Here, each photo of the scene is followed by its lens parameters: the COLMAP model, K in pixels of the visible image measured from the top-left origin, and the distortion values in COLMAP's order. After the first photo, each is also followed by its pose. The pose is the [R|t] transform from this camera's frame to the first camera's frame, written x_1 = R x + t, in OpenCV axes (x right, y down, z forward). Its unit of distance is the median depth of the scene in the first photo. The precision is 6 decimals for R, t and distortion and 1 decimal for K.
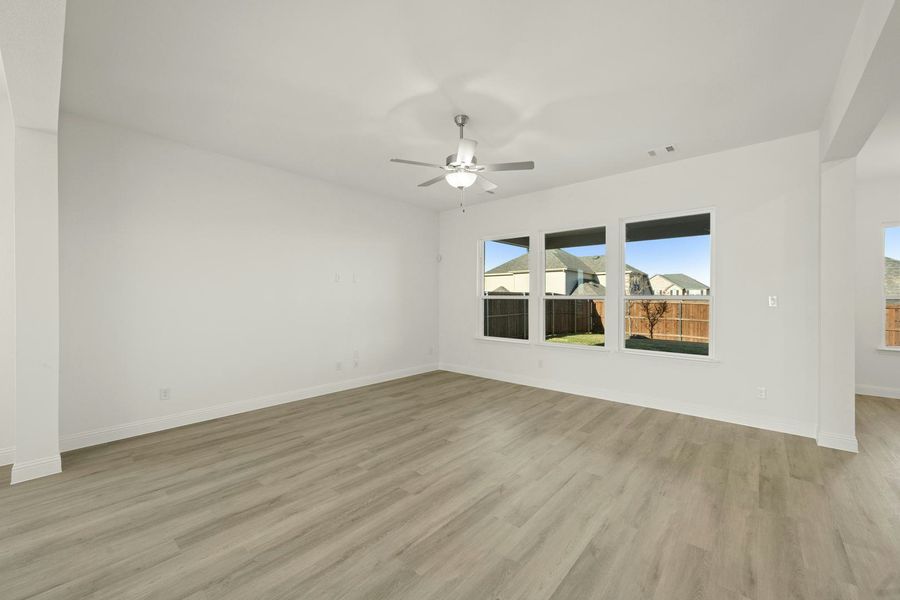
lens RADIAL K [[351.8, 0, 449.4], [0, 351.8, 297.4], [0, 0, 1]] dist [-0.000817, 0.000214]
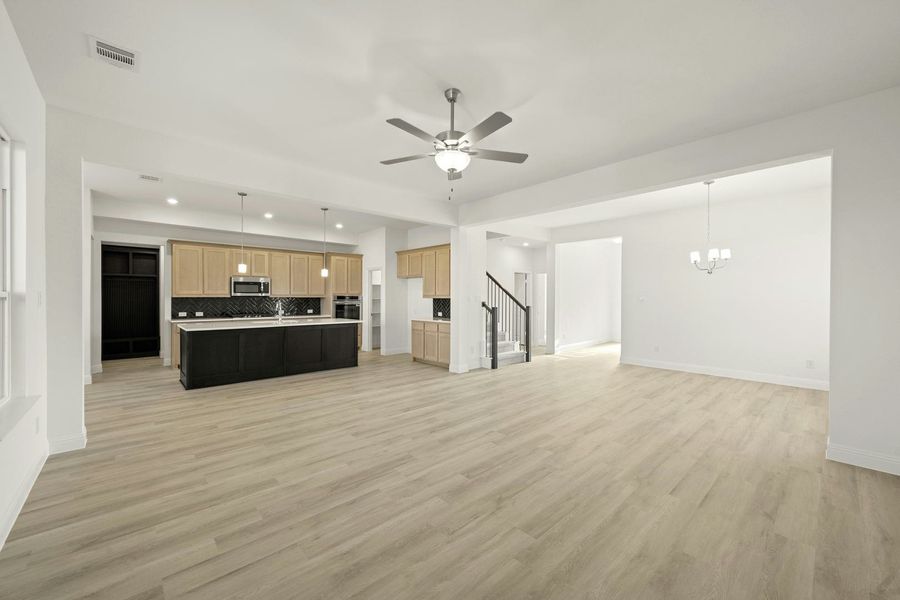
lens RADIAL K [[351.8, 0, 449.6], [0, 351.8, 297.1], [0, 0, 1]] dist [-0.000817, 0.000214]
pose [[-0.994214, -0.003590, 0.107357, -0.062709], [-0.003002, 0.999980, 0.005636, -0.003932], [-0.107375, 0.005281, -0.994205, 2.111783]]
